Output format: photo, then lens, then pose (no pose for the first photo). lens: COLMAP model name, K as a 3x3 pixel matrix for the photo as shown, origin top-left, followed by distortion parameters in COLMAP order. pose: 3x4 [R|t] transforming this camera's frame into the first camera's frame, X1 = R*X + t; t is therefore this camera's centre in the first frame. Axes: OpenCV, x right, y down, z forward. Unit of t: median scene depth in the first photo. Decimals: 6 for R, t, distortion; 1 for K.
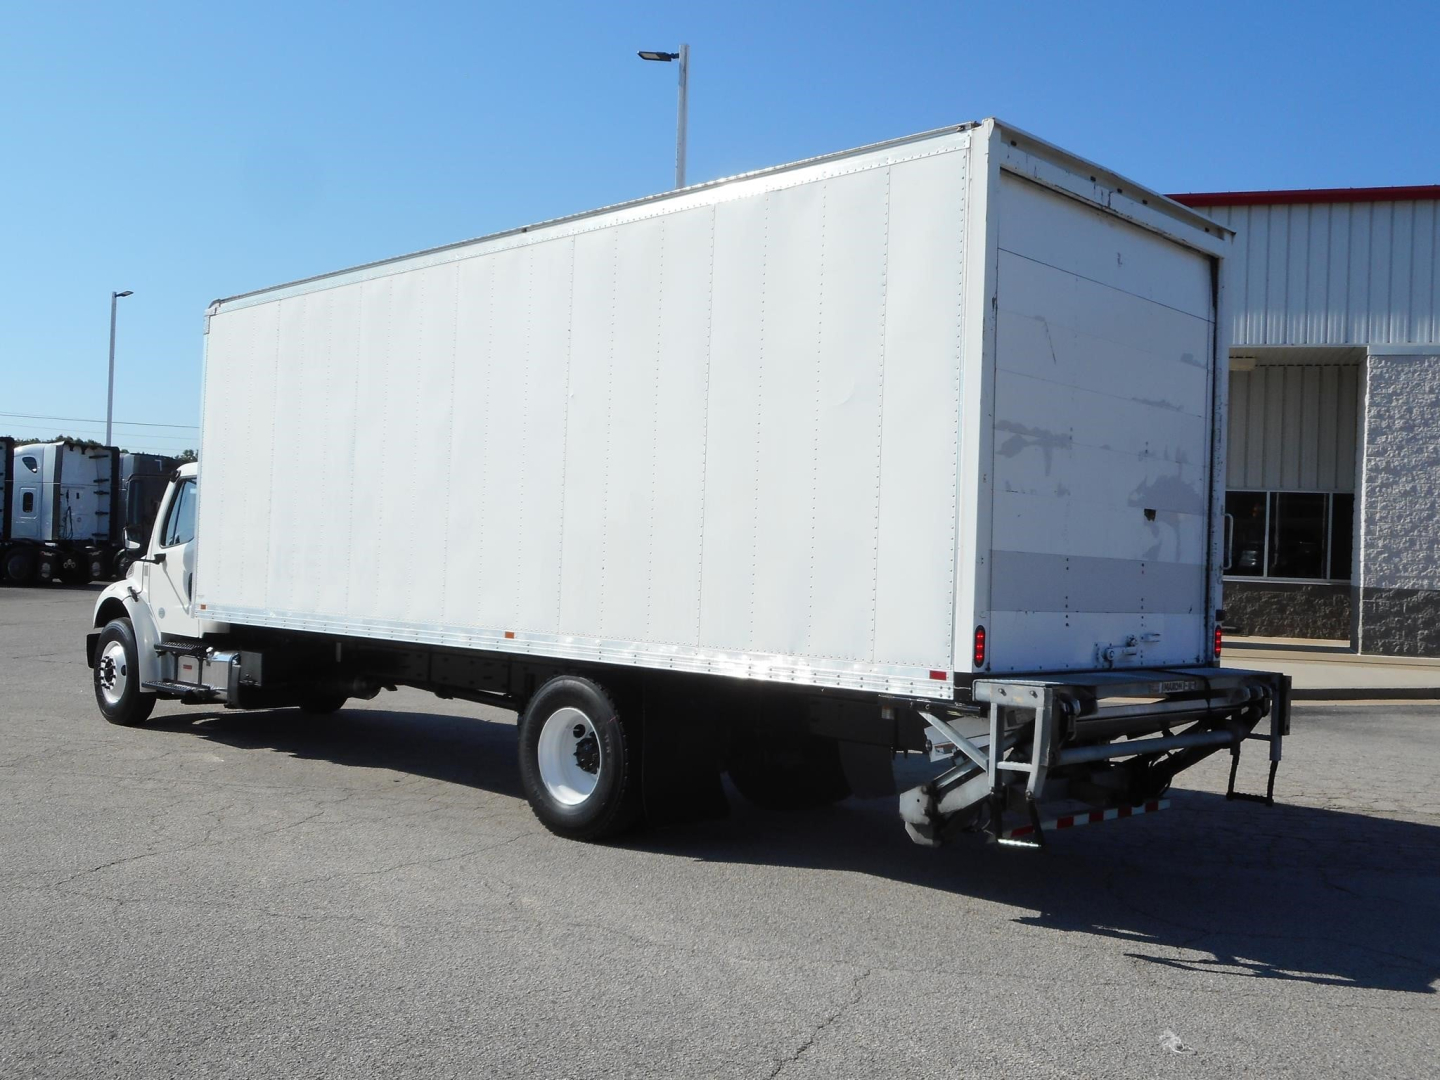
lens RADIAL K [[1379.2, 0, 720.0], [0, 1379.2, 540.0], [0, 0, 1]] dist [-0.019413, -0.009590]
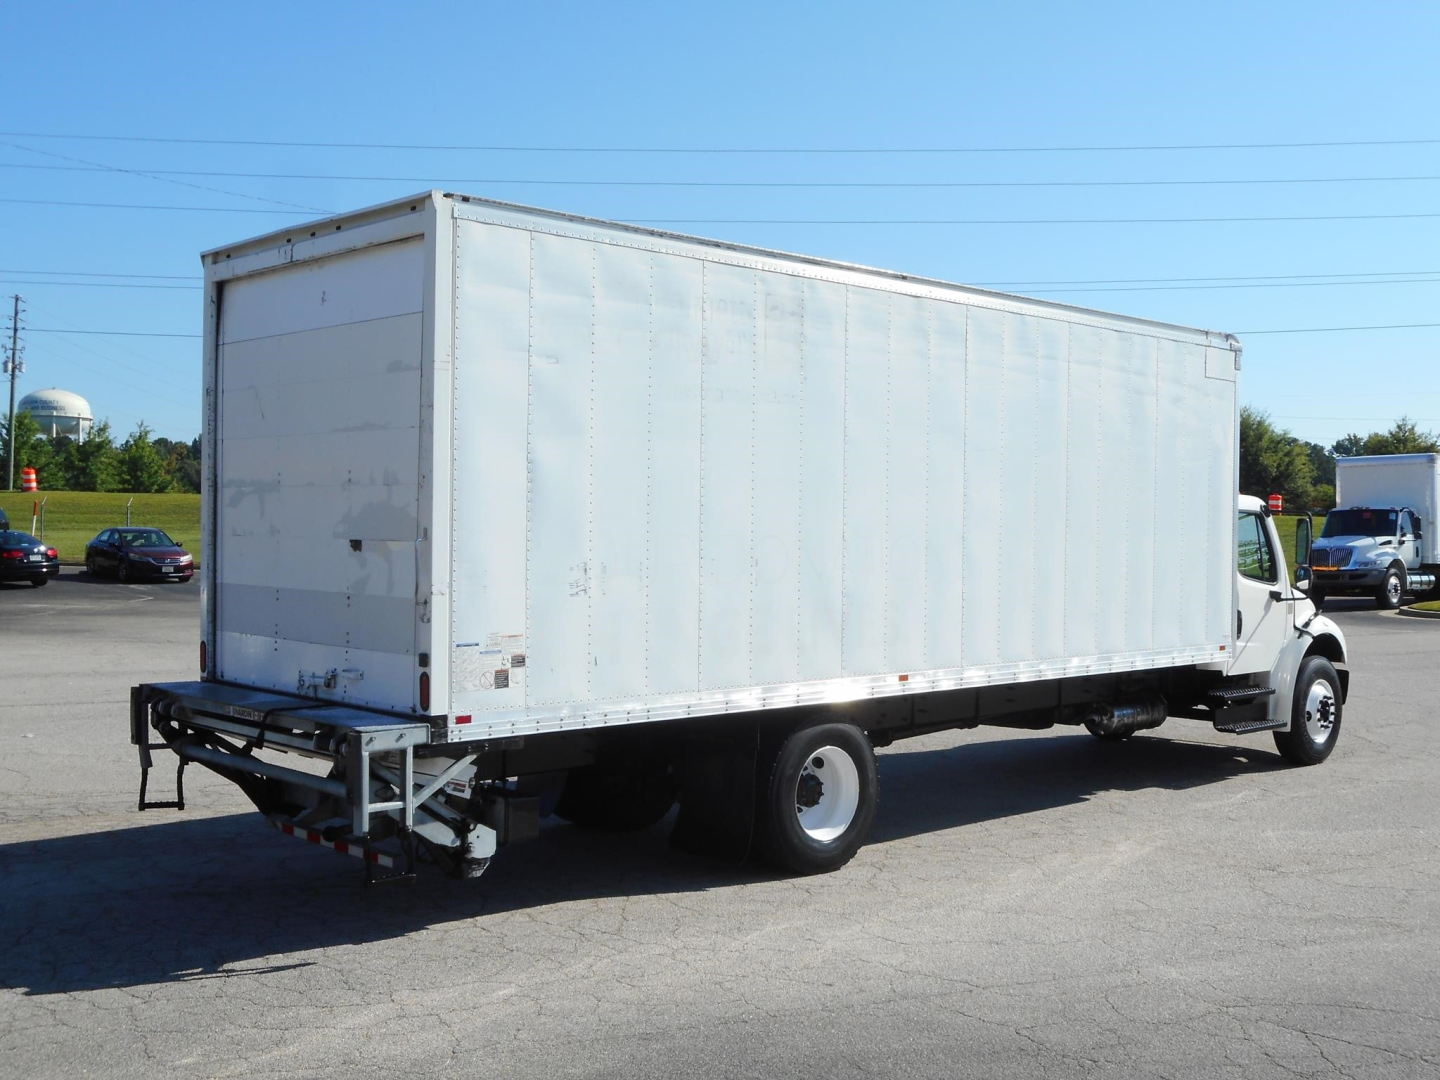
lens RADIAL K [[1529.6, 0, 720.0], [0, 1529.6, 540.0], [0, 0, 1]] dist [0.004484, 0.015140]
pose [[-0.028584, -0.028794, -0.999177, 1.372582], [0.007494, 0.999551, -0.029019, 0.010618], [0.999563, -0.008318, -0.028356, 1.288221]]
